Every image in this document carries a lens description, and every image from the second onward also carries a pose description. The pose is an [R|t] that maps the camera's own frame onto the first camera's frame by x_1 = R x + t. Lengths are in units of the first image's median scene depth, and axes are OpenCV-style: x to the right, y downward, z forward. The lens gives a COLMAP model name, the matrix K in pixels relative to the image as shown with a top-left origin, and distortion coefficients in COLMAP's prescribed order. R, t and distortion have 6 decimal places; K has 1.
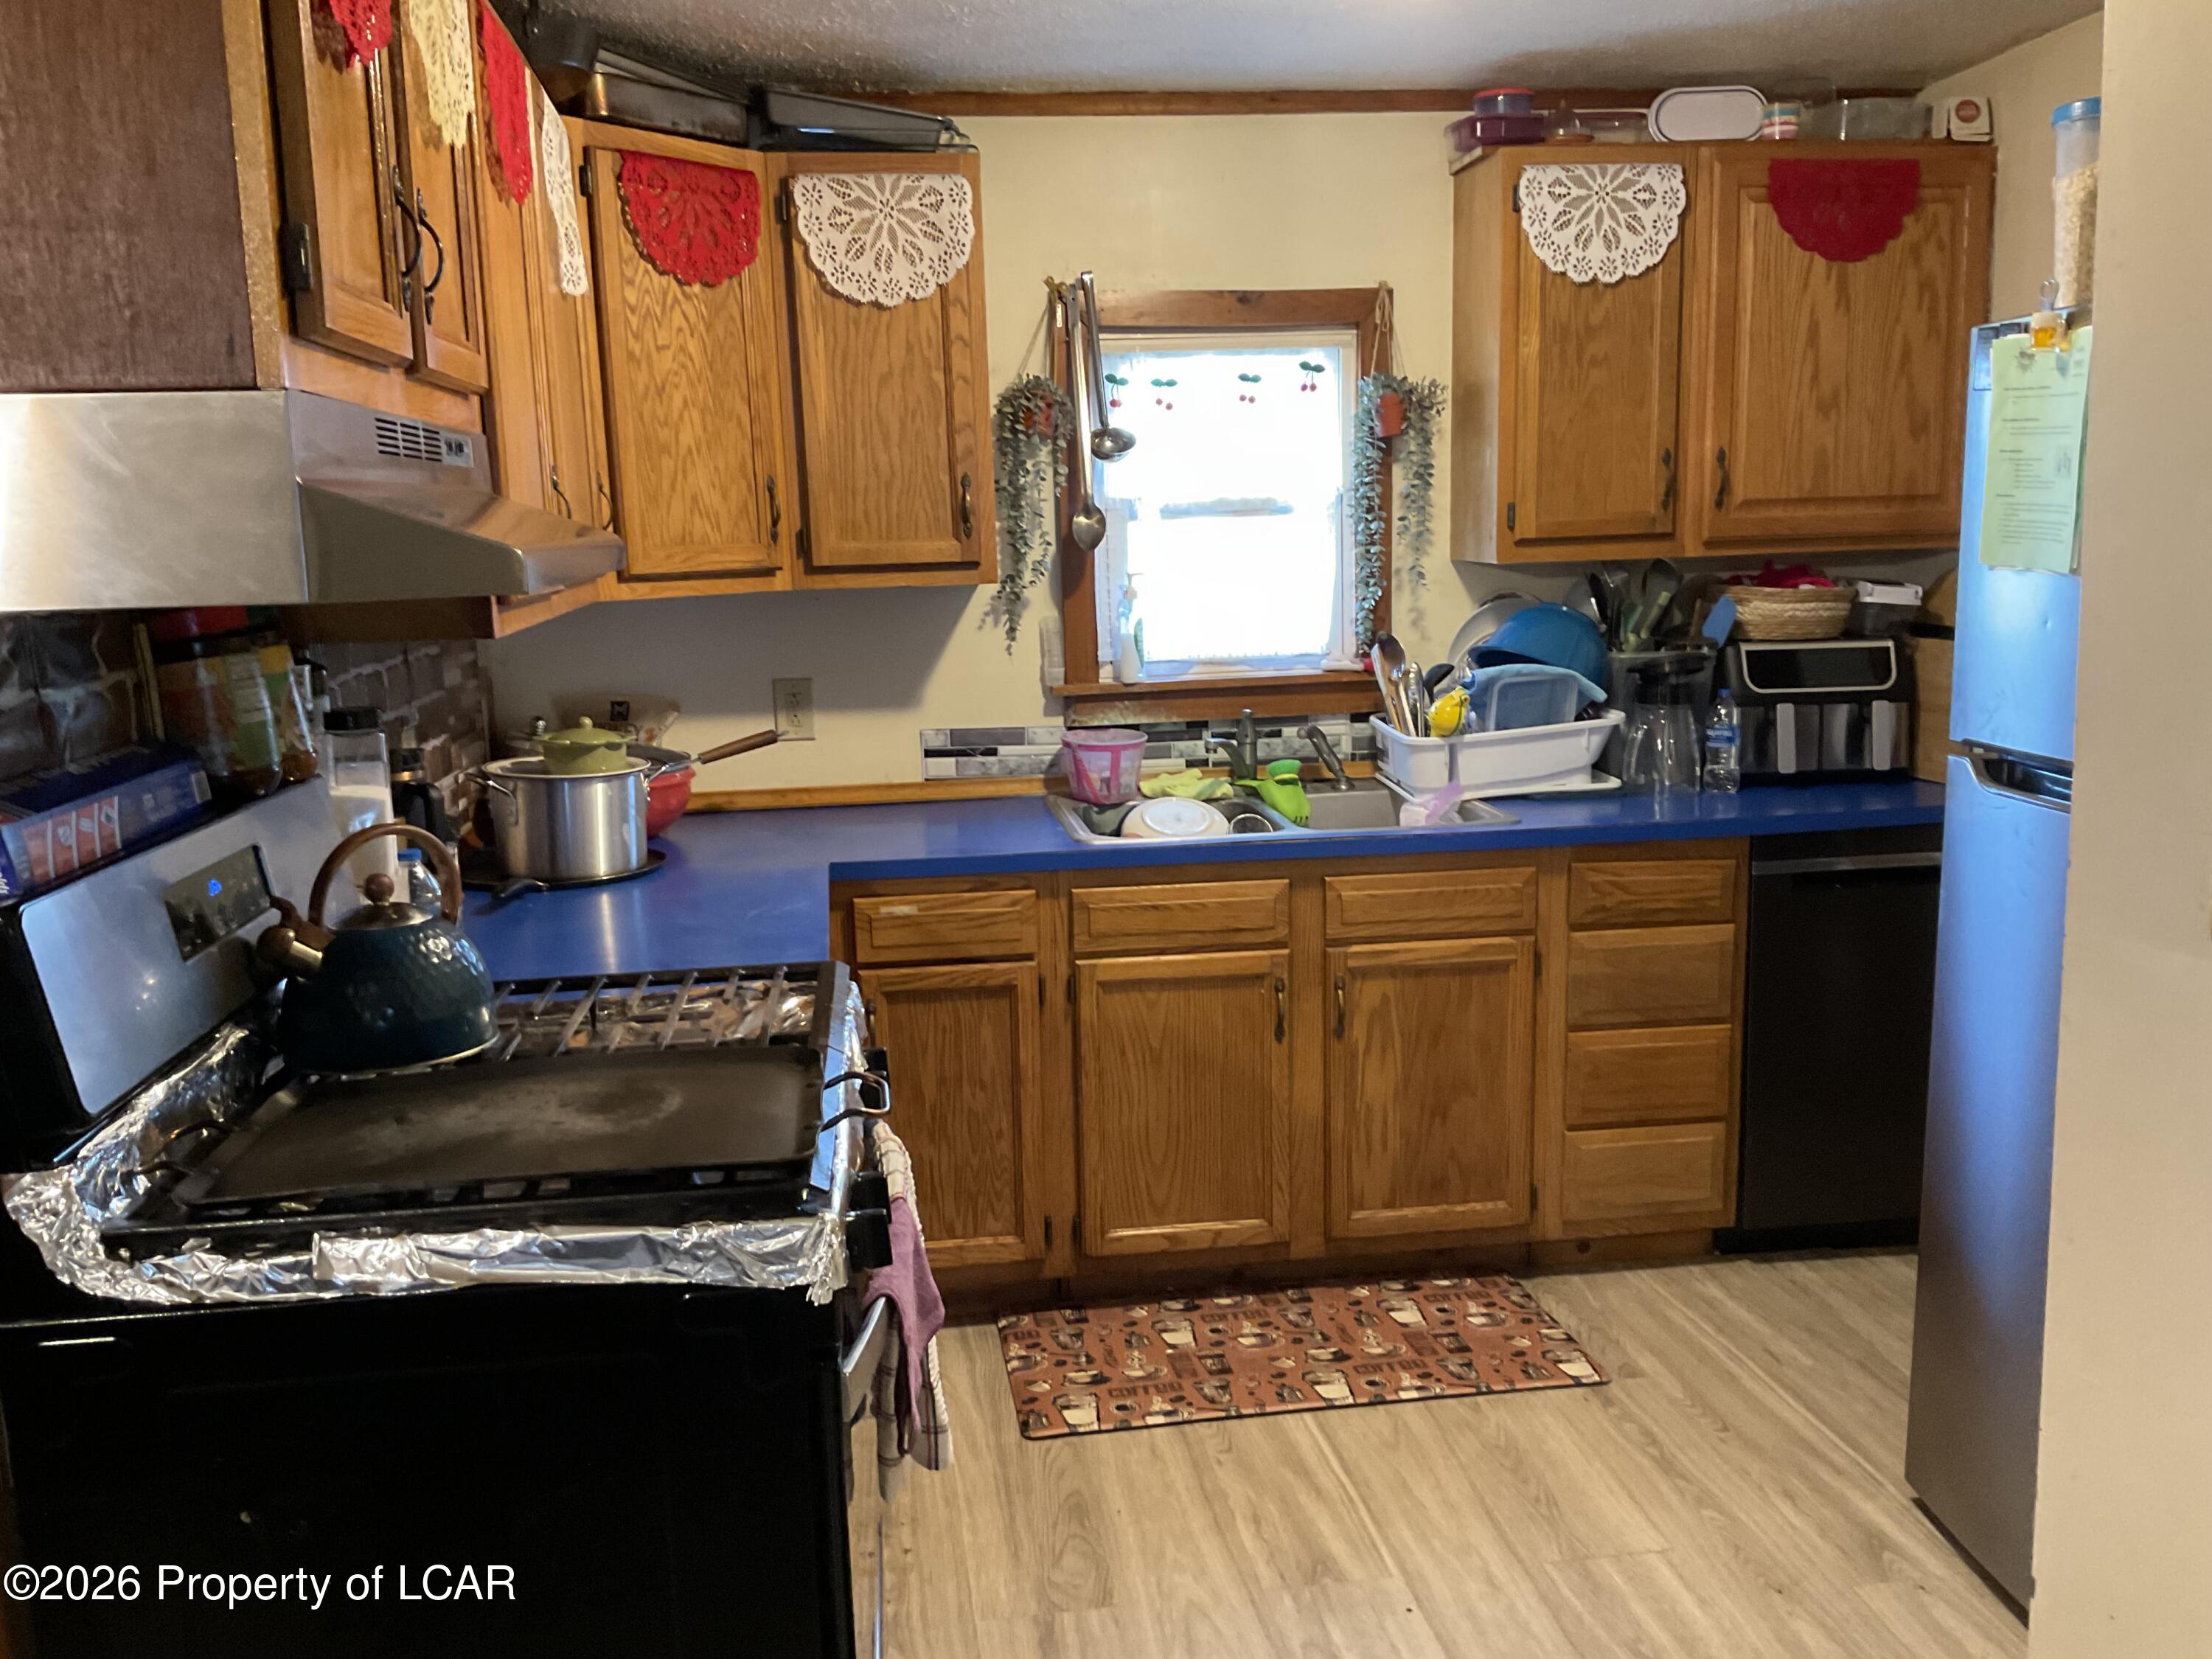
lens RADIAL K [[1830.4, 0, 1094.1], [0, 1830.4, 836.3], [0, 0, 1]] dist [0.126413, -0.262780]
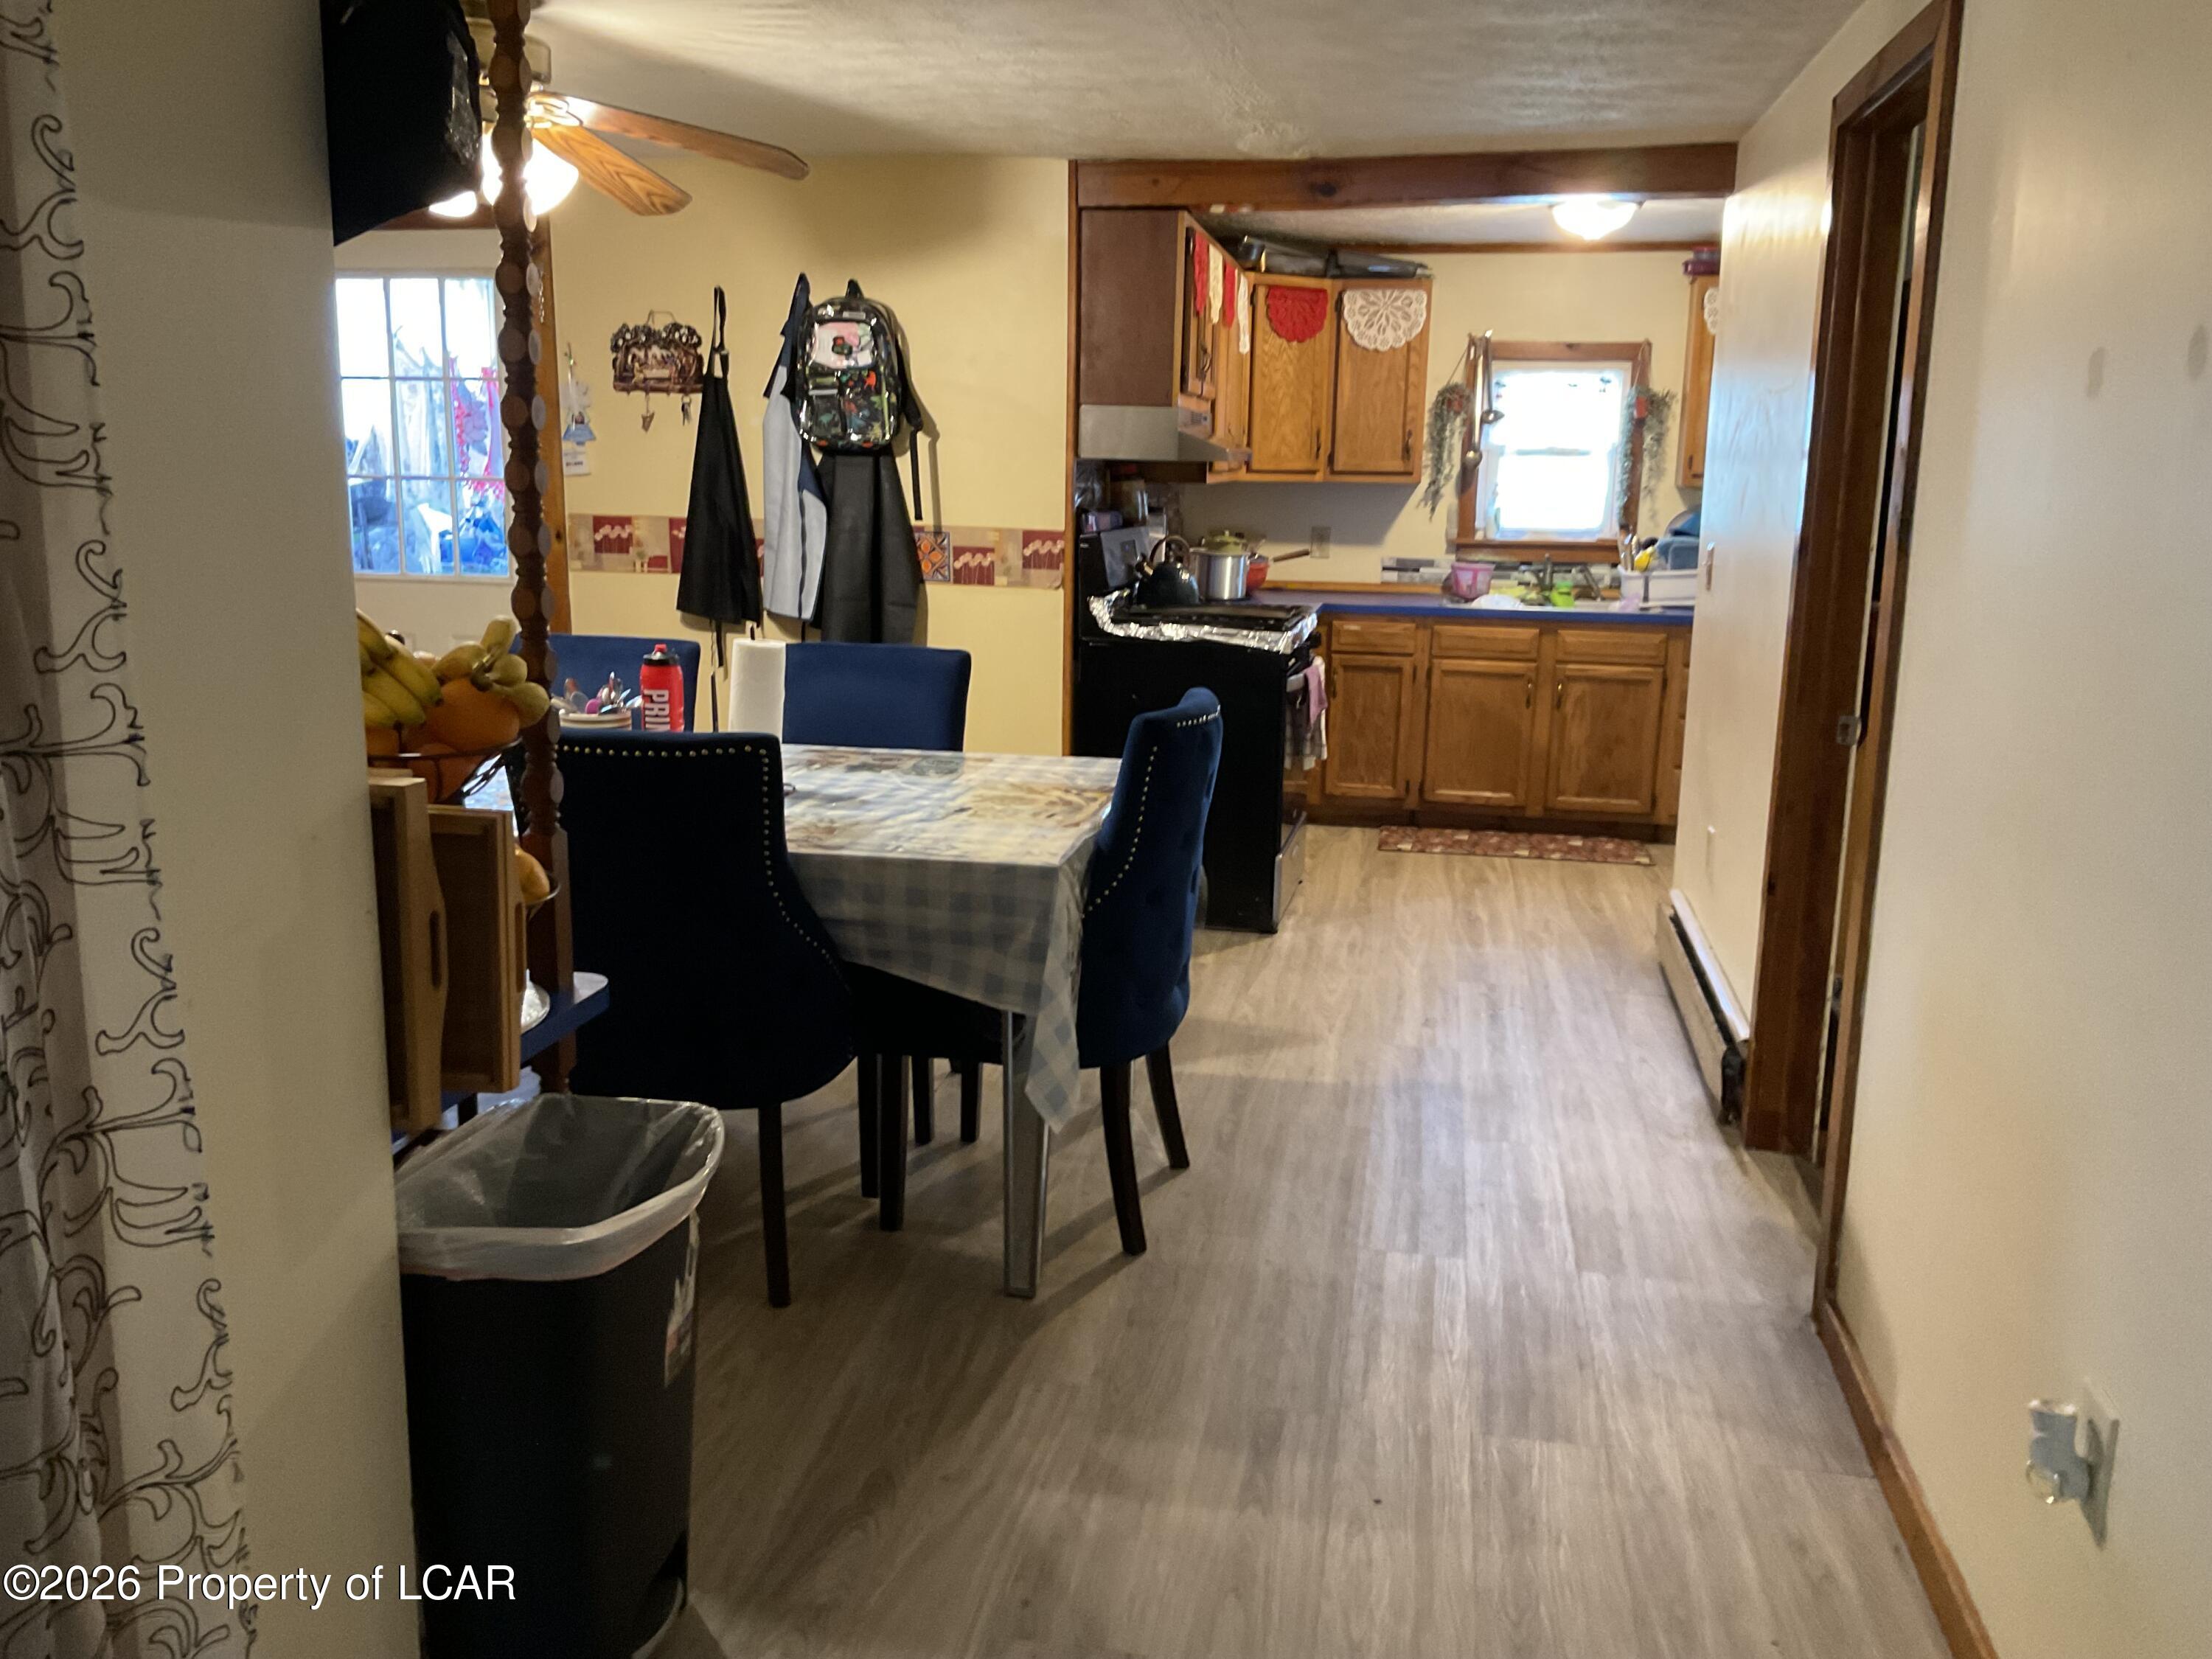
lens RADIAL K [[1830.4, 0, 1094.1], [0, 1830.4, 836.3], [0, 0, 1]] dist [0.126413, -0.262780]
pose [[0.946595, 0.109512, -0.303257, 0.282629], [-0.100291, 0.993900, 0.045864, 0.207956], [0.306430, -0.013000, 0.951804, -1.145673]]
